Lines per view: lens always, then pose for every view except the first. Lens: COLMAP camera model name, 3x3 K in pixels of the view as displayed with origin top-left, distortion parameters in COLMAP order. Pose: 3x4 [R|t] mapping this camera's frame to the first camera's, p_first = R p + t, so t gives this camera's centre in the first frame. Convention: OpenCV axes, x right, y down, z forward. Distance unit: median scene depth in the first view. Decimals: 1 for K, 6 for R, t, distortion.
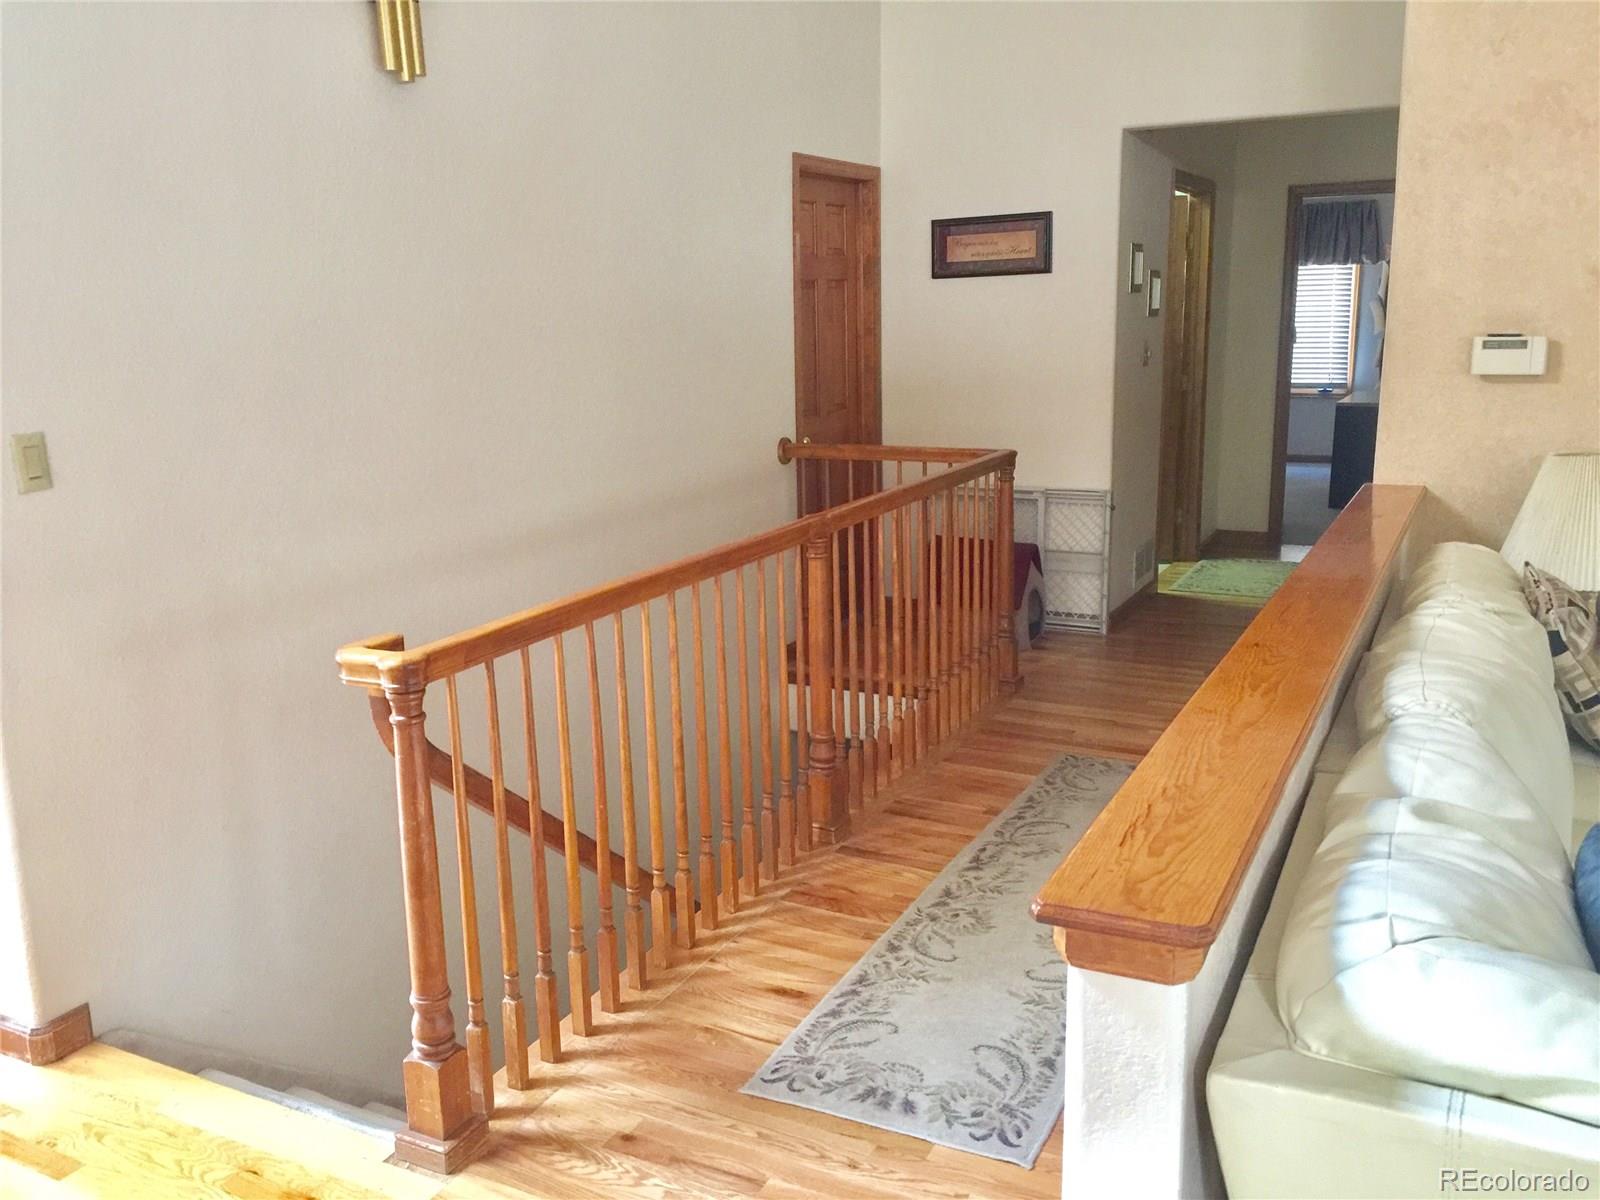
lens RADIAL K [[1370.3, 0, 805.9], [0, 1370.3, 624.8], [0, 0, 1]] dist [0.075312, -0.094526]
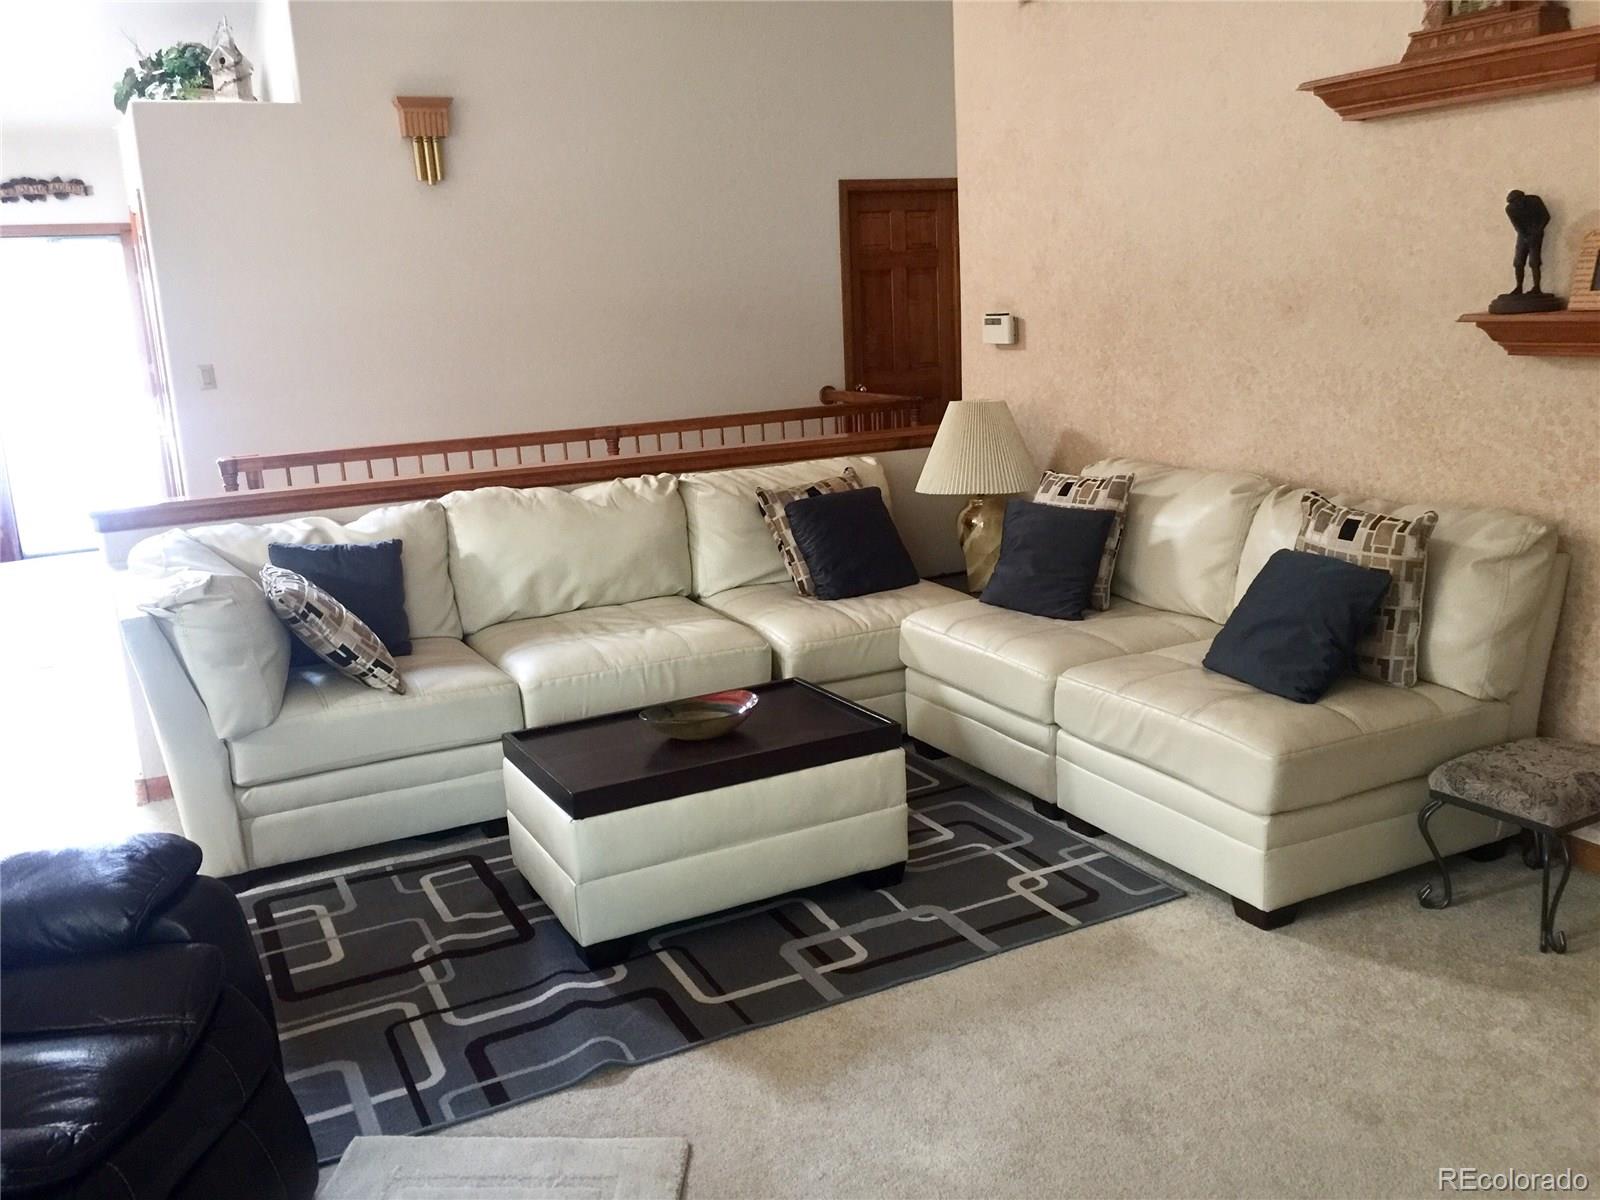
lens RADIAL K [[1370.3, 0, 786.7], [0, 1370.3, 602.2], [0, 0, 1]] dist [0.075312, -0.094526]
pose [[0.799265, 0.116195, -0.589639, 0.783365], [-0.109690, 0.992856, 0.046966, 0.019630], [0.590884, 0.027140, 0.806300, -0.132668]]
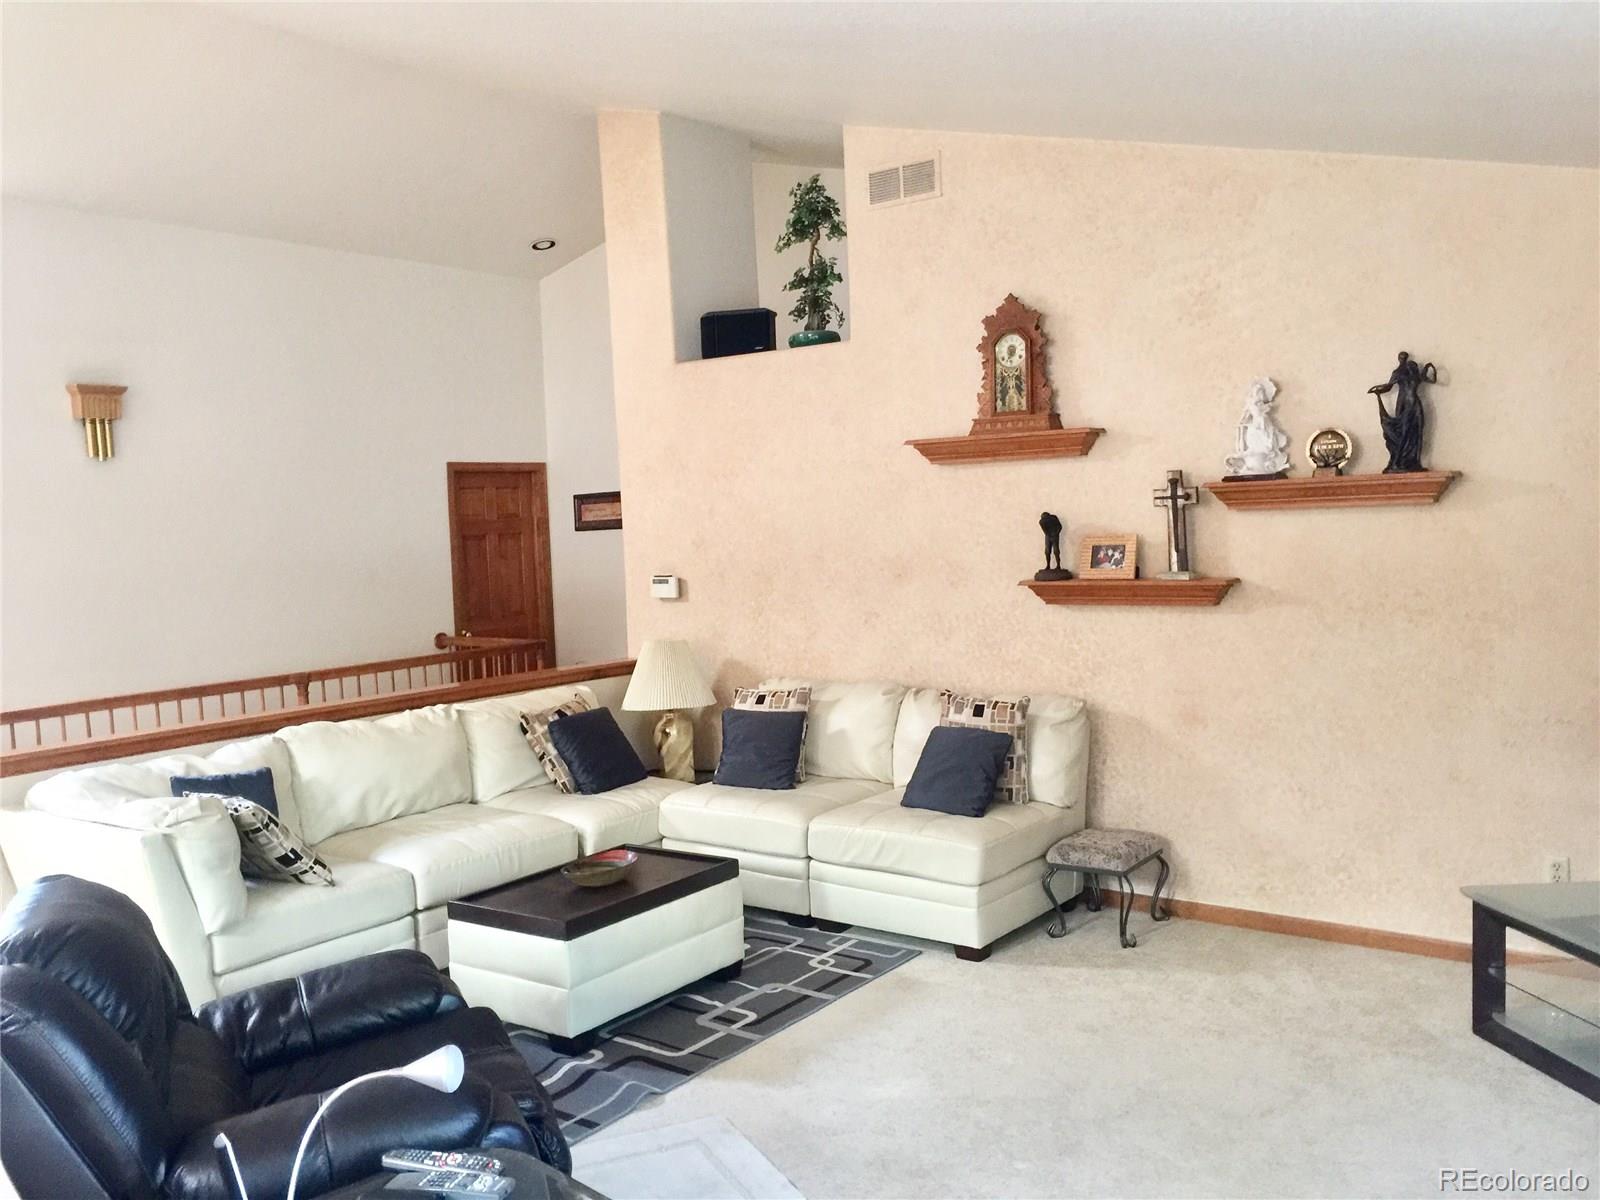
lens RADIAL K [[1370.3, 0, 796.4], [0, 1370.3, 595.6], [0, 0, 1]] dist [0.075312, -0.094526]
pose [[0.982496, -0.004095, -0.186237, 0.678313], [-0.026906, 0.986155, -0.163628, 0.070213], [0.184328, 0.165775, 0.968784, -0.470480]]
